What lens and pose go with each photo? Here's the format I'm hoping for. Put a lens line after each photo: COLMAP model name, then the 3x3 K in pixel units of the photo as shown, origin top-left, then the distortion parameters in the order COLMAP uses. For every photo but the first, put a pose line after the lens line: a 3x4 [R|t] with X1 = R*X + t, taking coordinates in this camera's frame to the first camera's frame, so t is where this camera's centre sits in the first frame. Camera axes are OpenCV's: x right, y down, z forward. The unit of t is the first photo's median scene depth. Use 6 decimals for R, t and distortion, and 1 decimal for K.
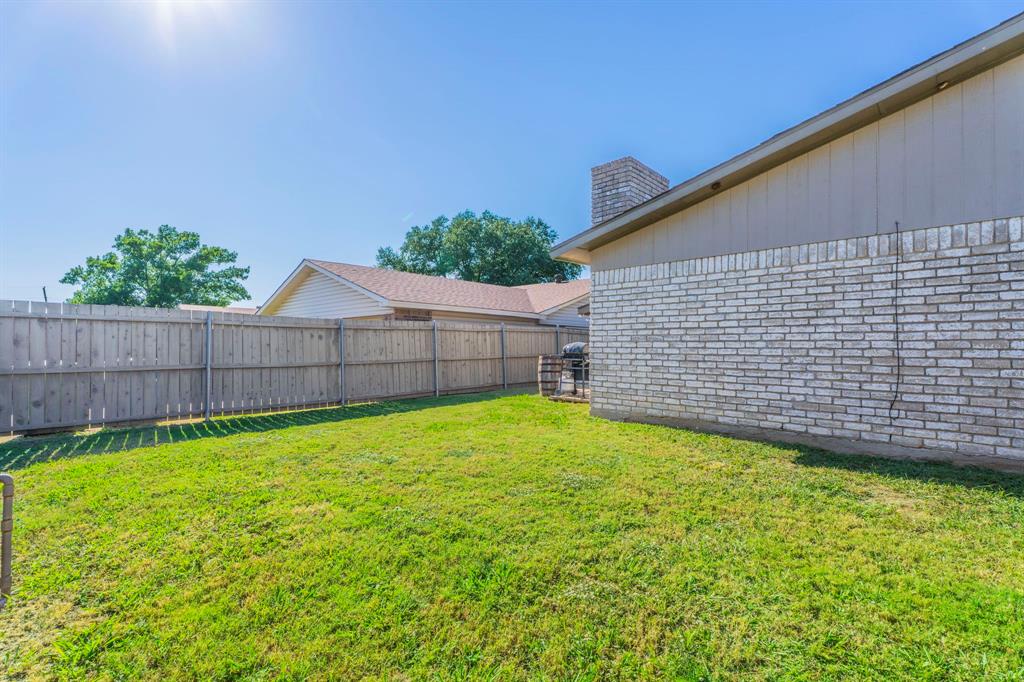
lens RADIAL K [[464.1, 0, 512.3], [0, 464.1, 339.9], [0, 0, 1]] dist [0.009273, -0.000260]
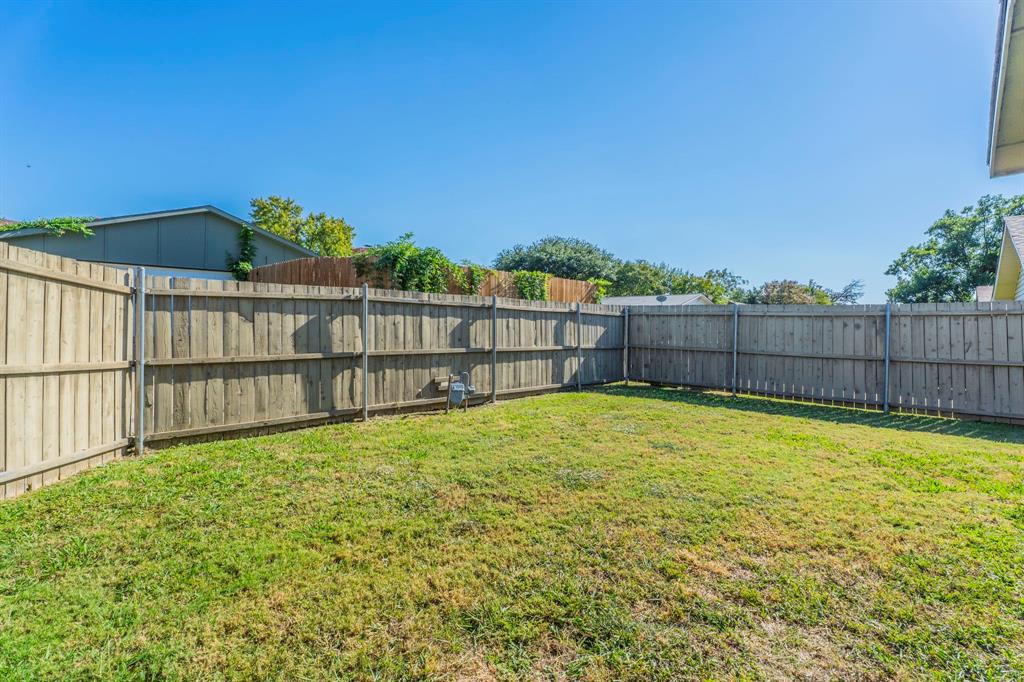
lens RADIAL K [[464.1, 0, 512.4], [0, 464.1, 330.9], [0, 0, 1]] dist [0.009273, -0.000260]
pose [[-0.003391, 0.014520, -0.999889, 0.481388], [-0.001907, 0.999893, 0.014527, -0.009399], [0.999992, 0.001956, -0.003363, 0.378112]]
